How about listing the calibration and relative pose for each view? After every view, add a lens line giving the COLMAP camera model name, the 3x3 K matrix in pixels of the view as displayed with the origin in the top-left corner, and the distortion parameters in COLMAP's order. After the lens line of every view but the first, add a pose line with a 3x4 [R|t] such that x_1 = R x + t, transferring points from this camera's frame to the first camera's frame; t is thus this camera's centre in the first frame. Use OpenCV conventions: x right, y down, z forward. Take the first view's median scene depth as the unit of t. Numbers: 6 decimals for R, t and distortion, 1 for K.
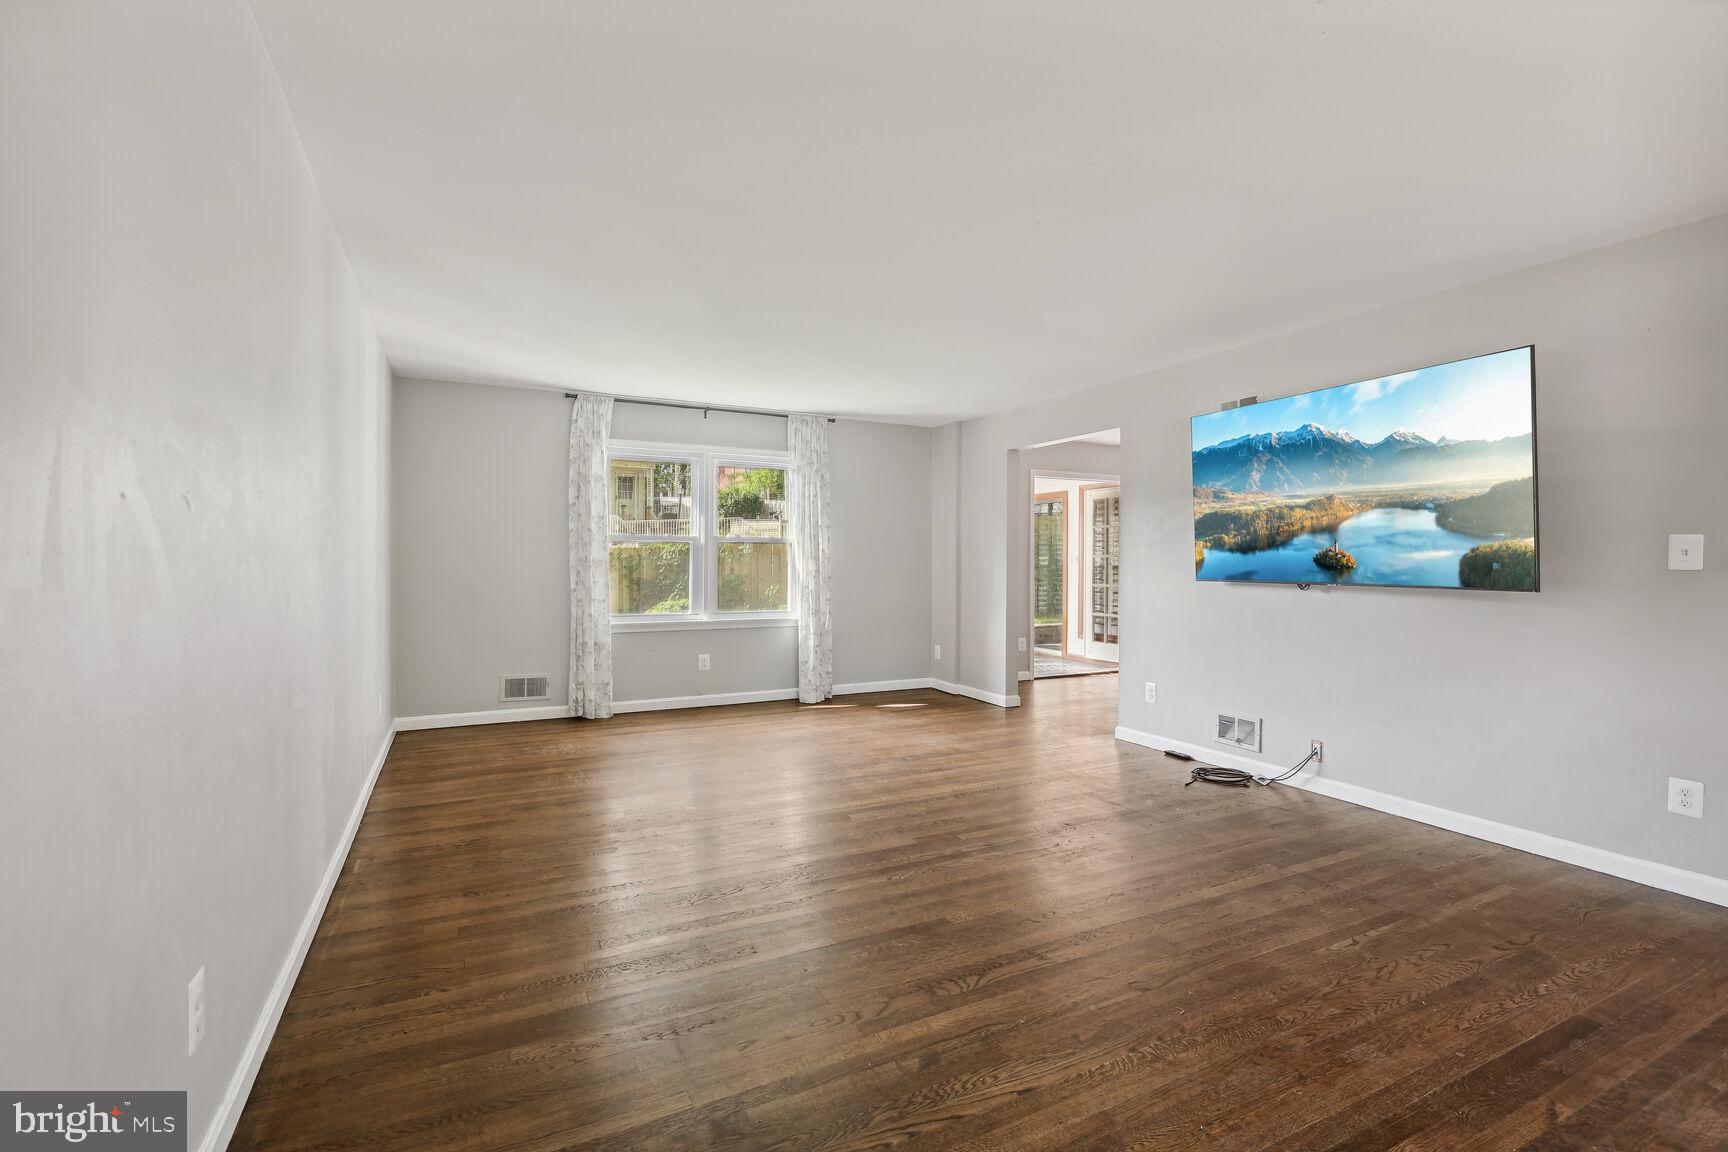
lens RADIAL K [[798.2, 0, 870.7], [0, 798.2, 569.3], [0, 0, 1]] dist [0.000886, 0.000481]
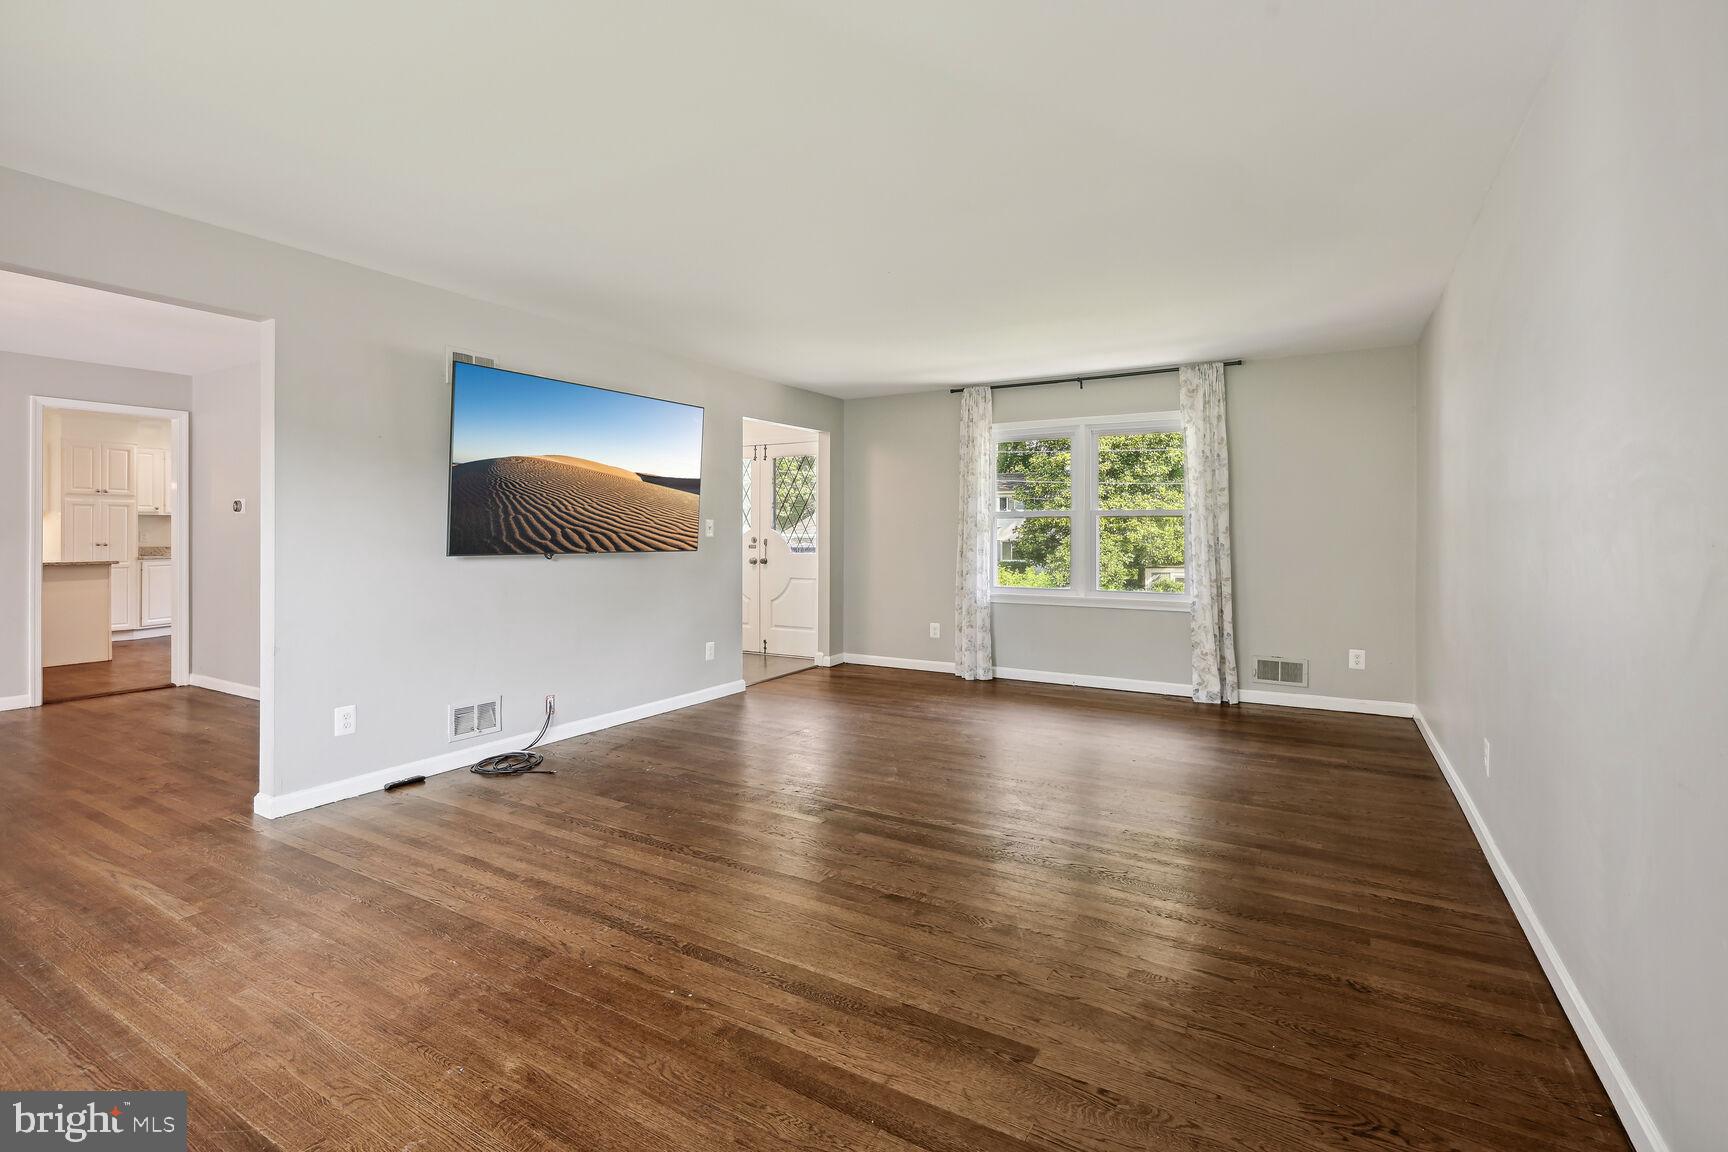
lens RADIAL K [[798.2, 0, 884.3], [0, 798.2, 529.5], [0, 0, 1]] dist [0.000886, 0.000481]
pose [[-0.567938, 0.004178, 0.823061, -0.801564], [0.004146, 0.999989, -0.002216, -0.011300], [-0.823061, 0.002154, -0.567949, 1.657193]]
